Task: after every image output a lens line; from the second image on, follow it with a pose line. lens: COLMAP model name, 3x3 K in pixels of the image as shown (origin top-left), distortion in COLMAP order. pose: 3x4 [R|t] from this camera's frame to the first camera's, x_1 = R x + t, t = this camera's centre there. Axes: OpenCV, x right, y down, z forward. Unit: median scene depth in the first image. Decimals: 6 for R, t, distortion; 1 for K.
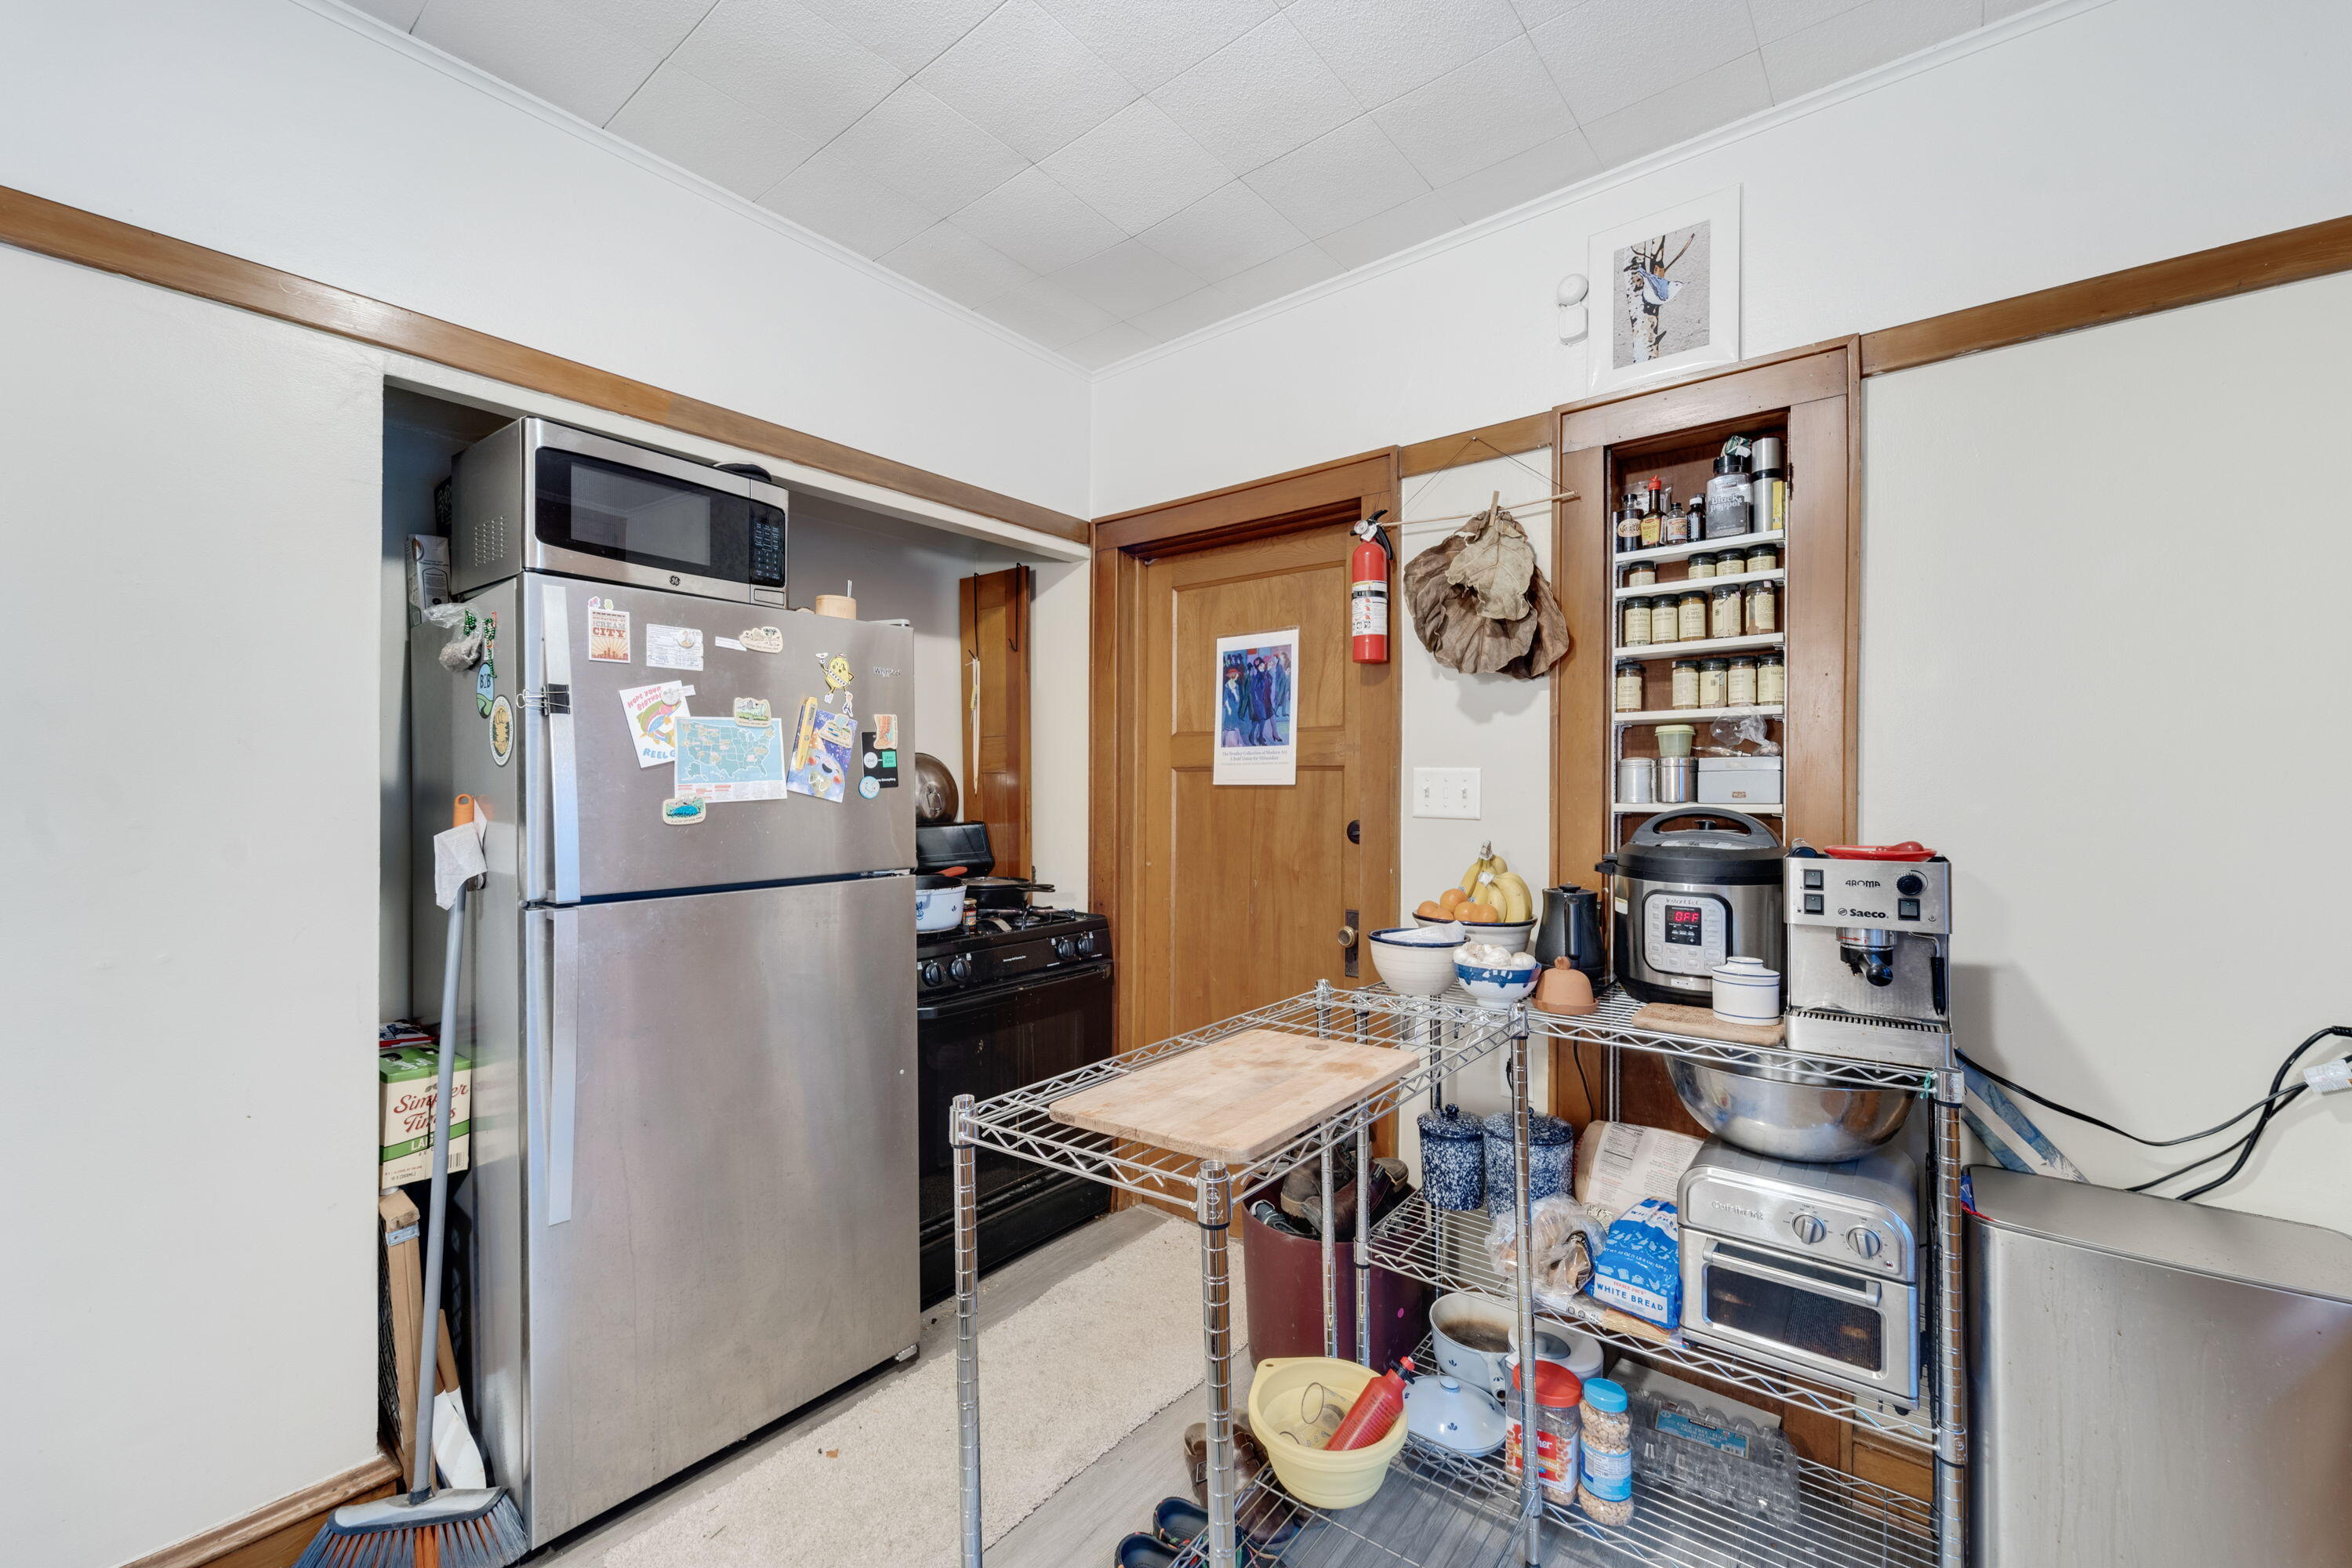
lens RADIAL K [[948.9, 0, 1189.5], [0, 948.9, 785.4], [0, 0, 1]] dist [0.001613, -0.000048]
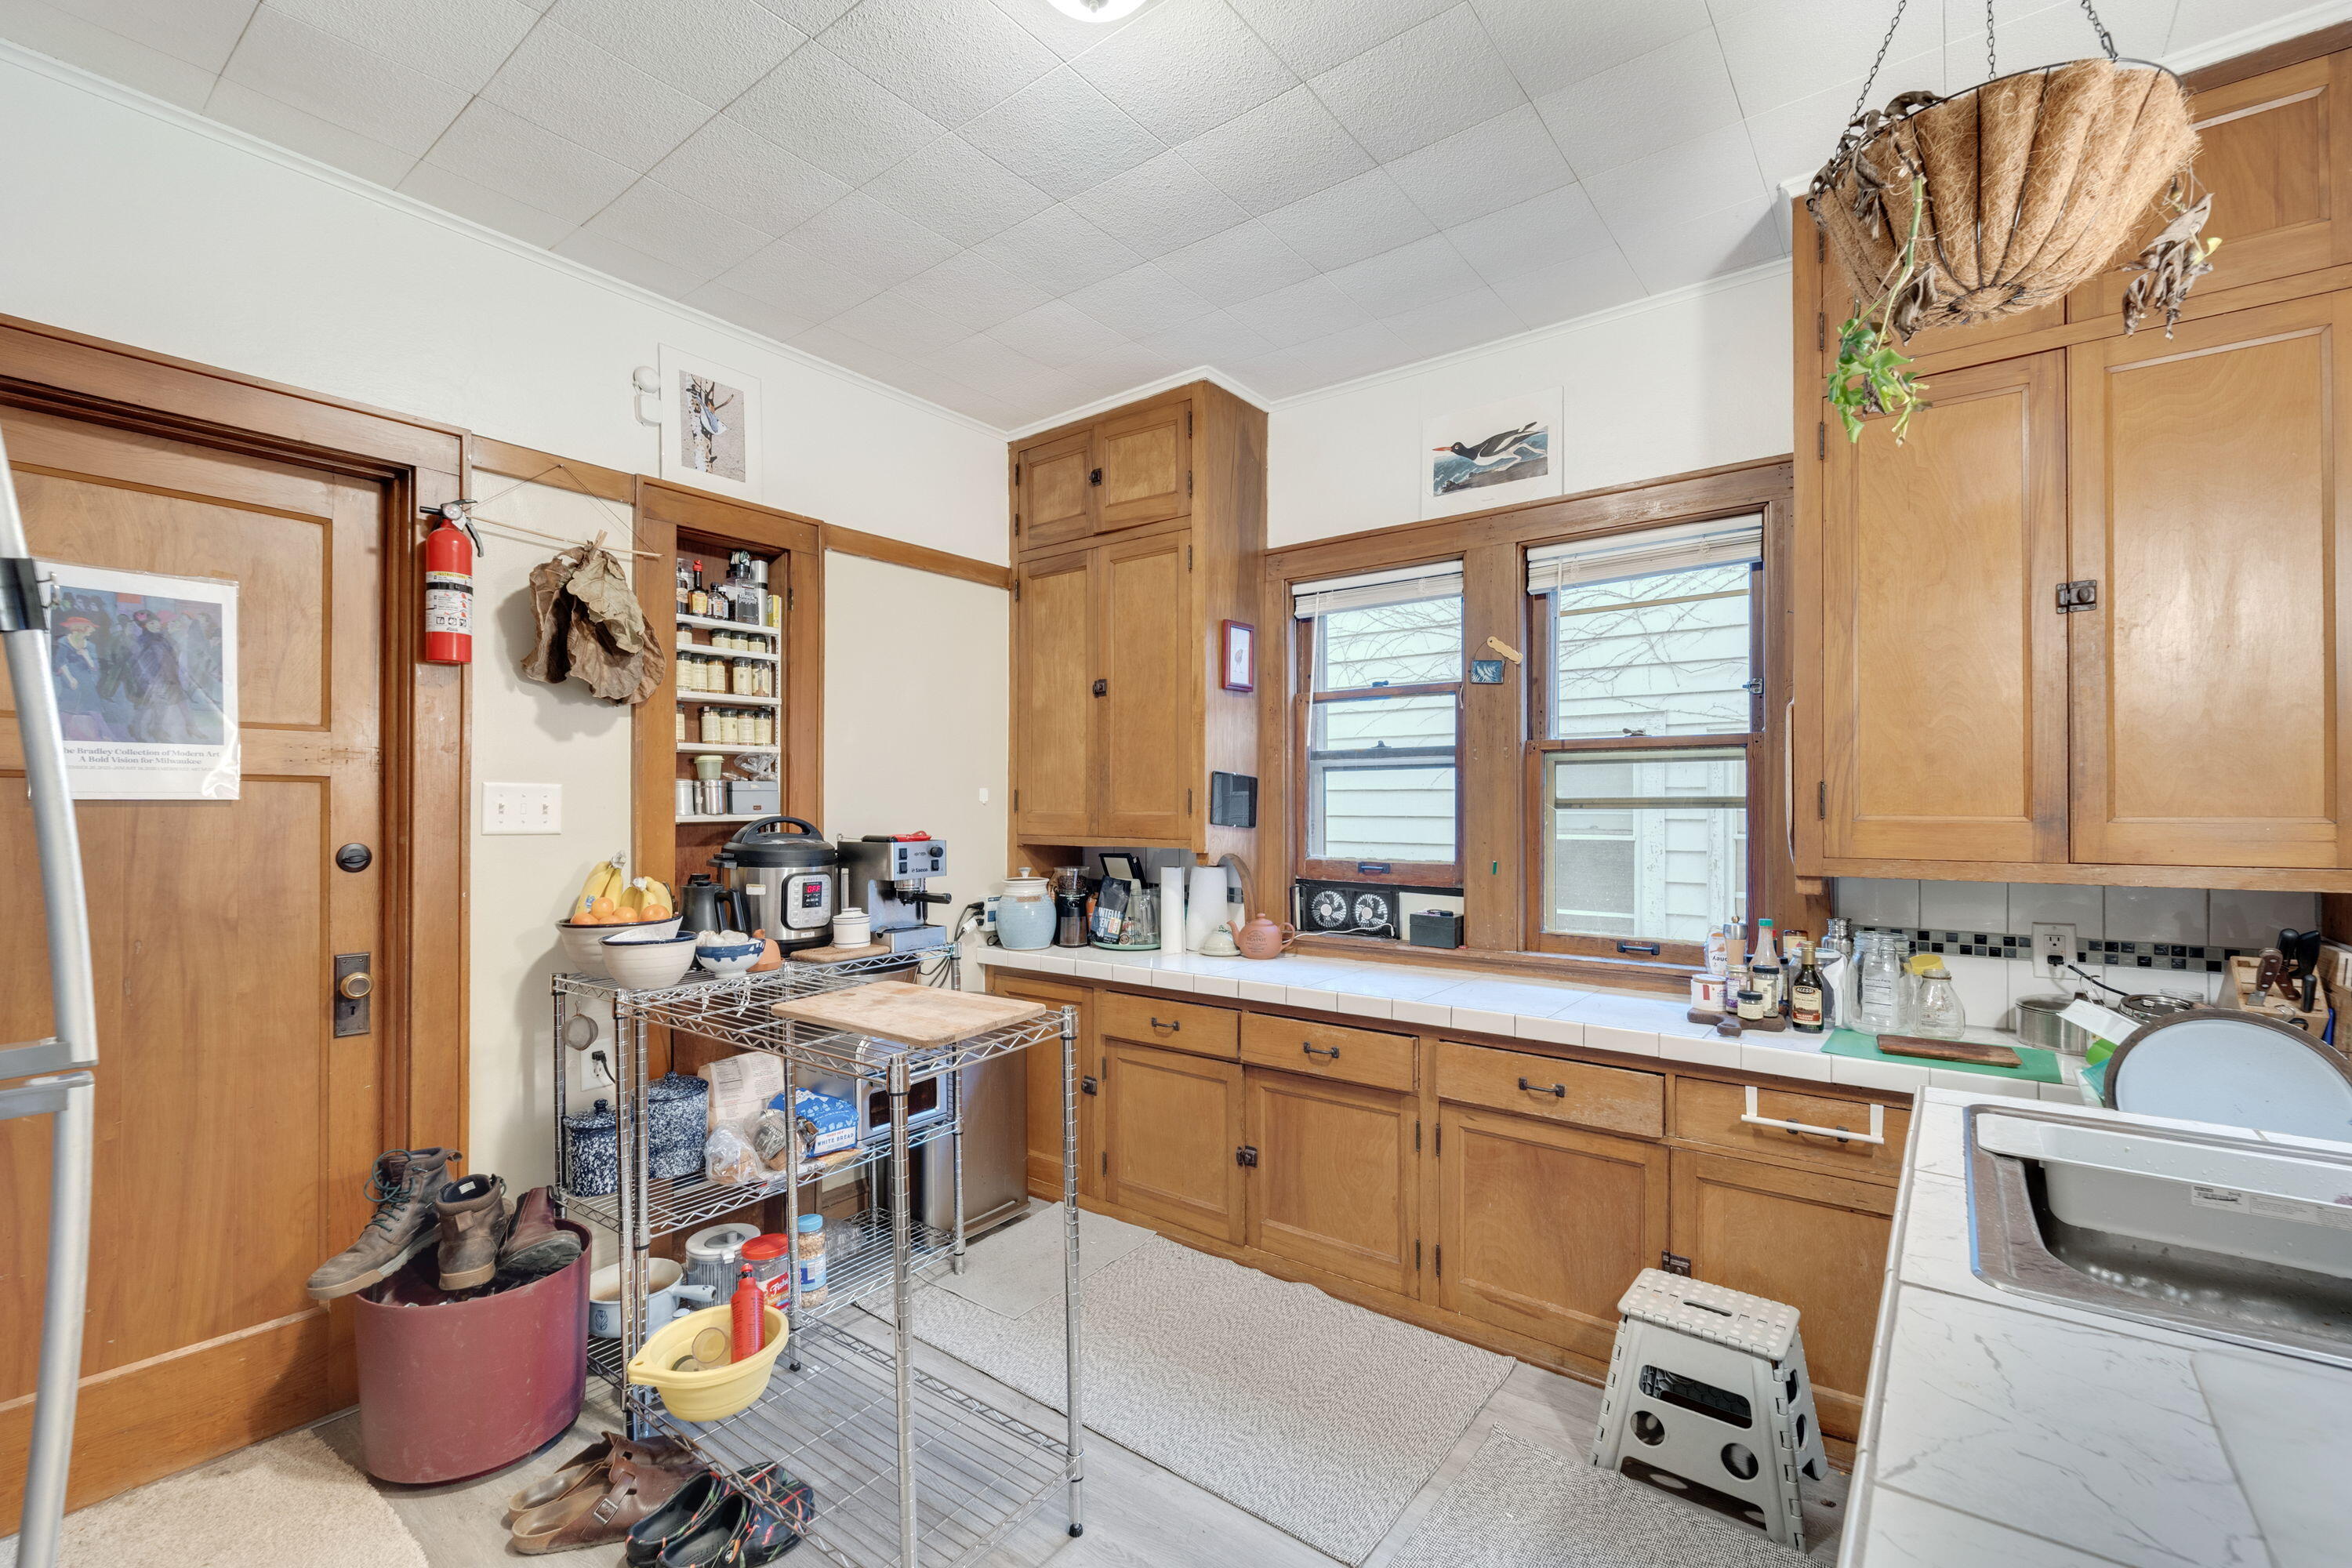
lens RADIAL K [[983.3, 0, 1192.1], [0, 983.3, 822.7], [0, 0, 1]] dist [-0.000929, 0.000048]
pose [[-0.040429, -0.013105, 0.999096, -0.861934], [0.012033, 0.999835, 0.013602, 0.019145], [-0.999110, 0.012572, -0.040265, 0.386784]]
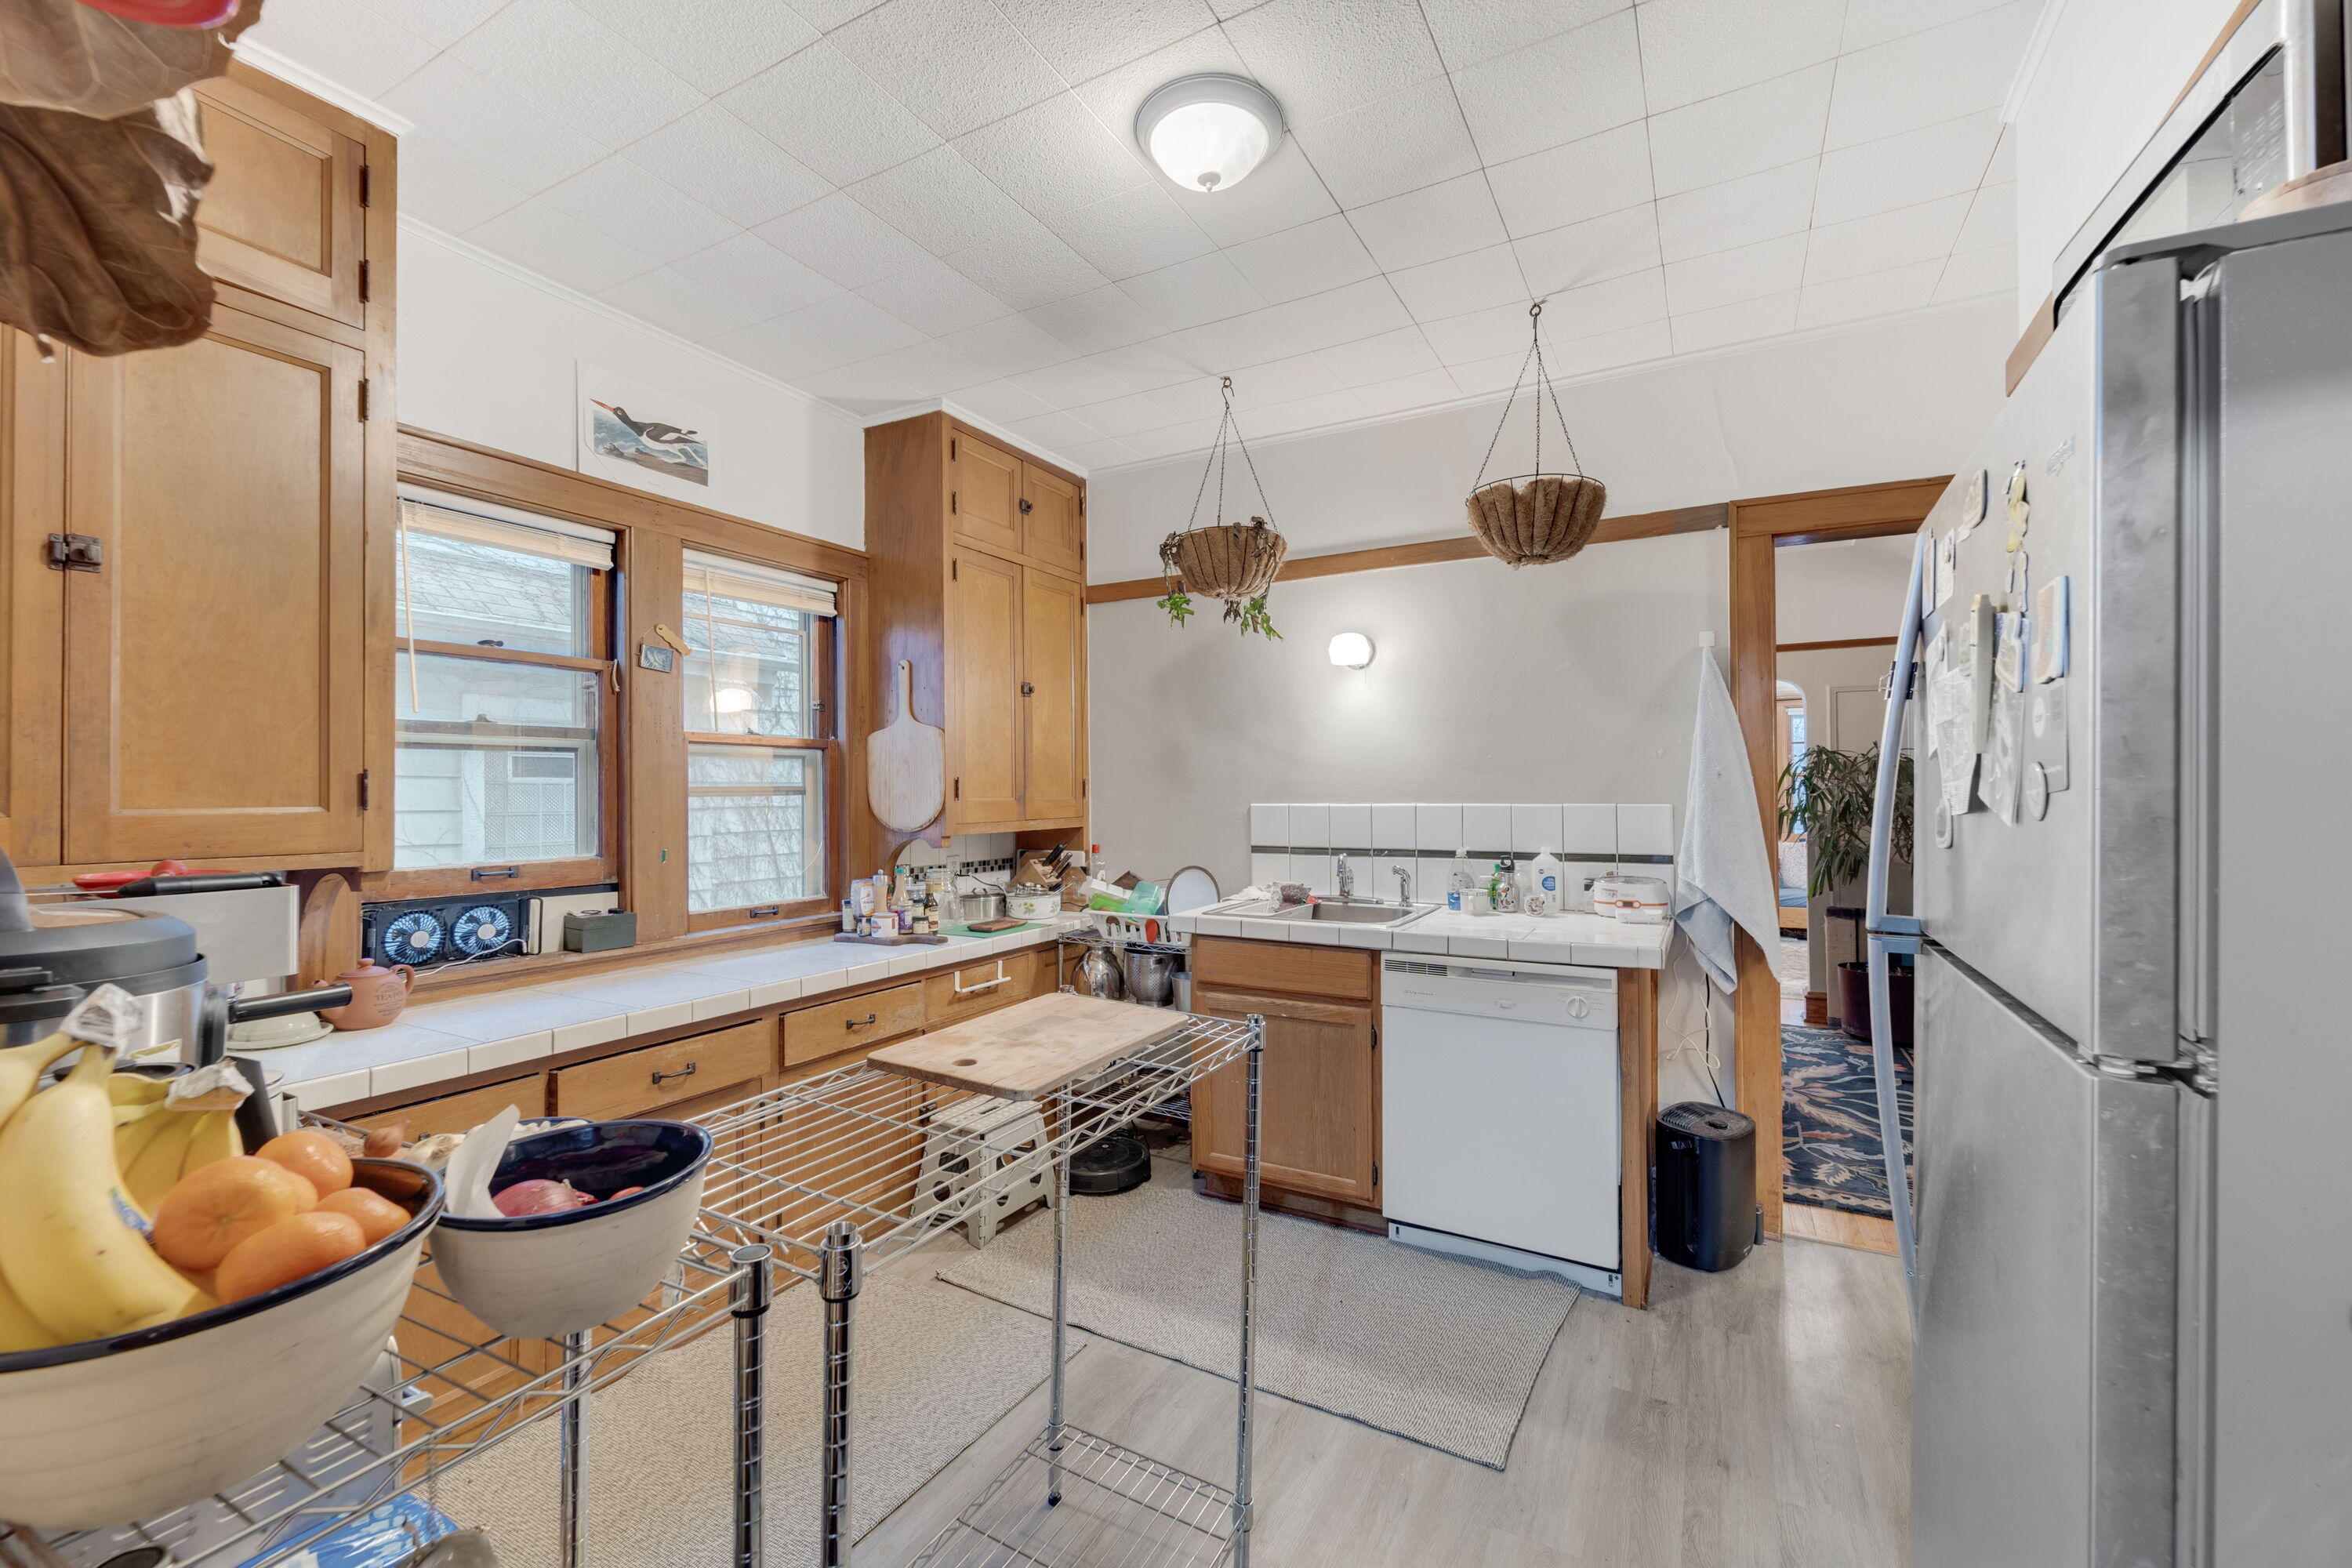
lens RADIAL K [[948.9, 0, 1189.5], [0, 948.9, 785.4], [0, 0, 1]] dist [0.001613, -0.000048]
pose [[-0.984256, 0.000258, -0.176746, 0.056682], [-0.001841, 0.999930, 0.011714, -0.011528], [0.176737, 0.011855, -0.984187, 1.394381]]
